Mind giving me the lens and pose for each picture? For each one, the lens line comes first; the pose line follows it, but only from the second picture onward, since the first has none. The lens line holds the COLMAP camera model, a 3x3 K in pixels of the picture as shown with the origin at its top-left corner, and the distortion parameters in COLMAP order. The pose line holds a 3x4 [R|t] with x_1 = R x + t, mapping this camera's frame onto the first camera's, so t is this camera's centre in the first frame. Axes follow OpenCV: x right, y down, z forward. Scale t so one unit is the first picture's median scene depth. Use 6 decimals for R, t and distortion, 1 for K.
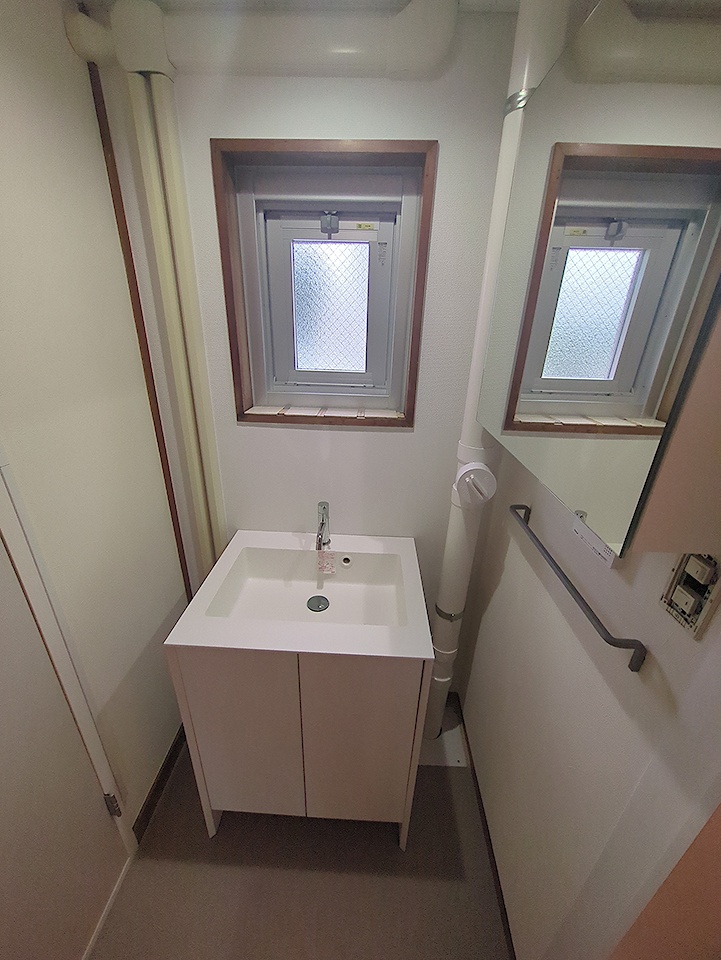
lens RADIAL K [[378.0, 0, 359.9], [0, 378.0, 482.2], [0, 0, 1]] dist [-0.006005, 0.002127]
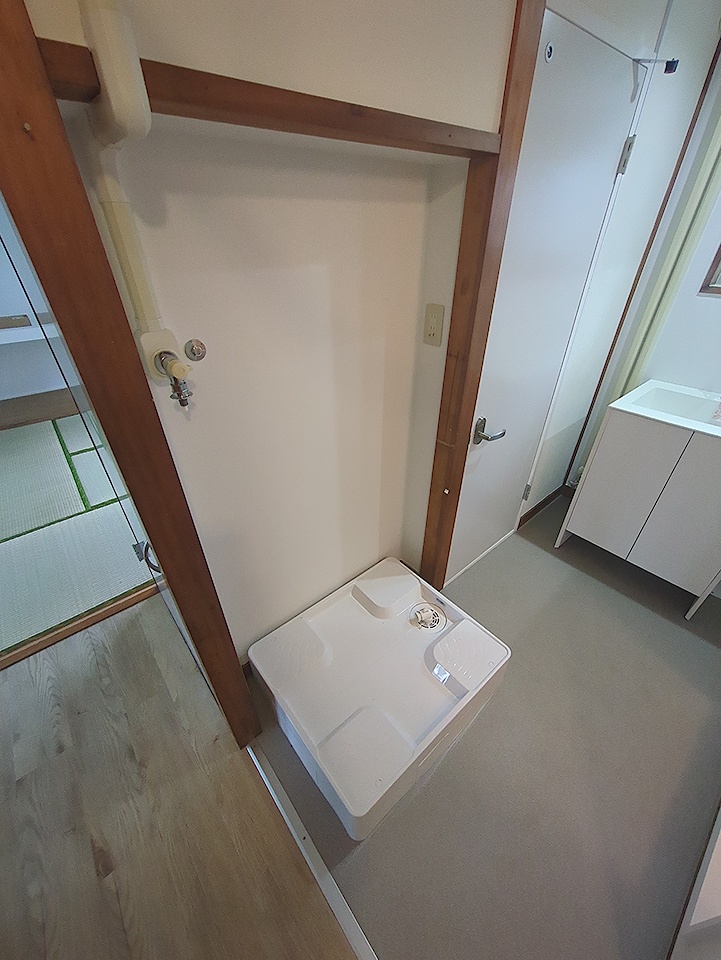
lens RADIAL K [[378.0, 0, 362.0], [0, 378.0, 481.1], [0, 0, 1]] dist [-0.006005, 0.002127]
pose [[0.679651, 0.387783, -0.622655, -0.038402], [-0.265161, 0.921320, 0.284356, 0.426701], [0.683933, -0.028159, 0.729001, -0.903872]]
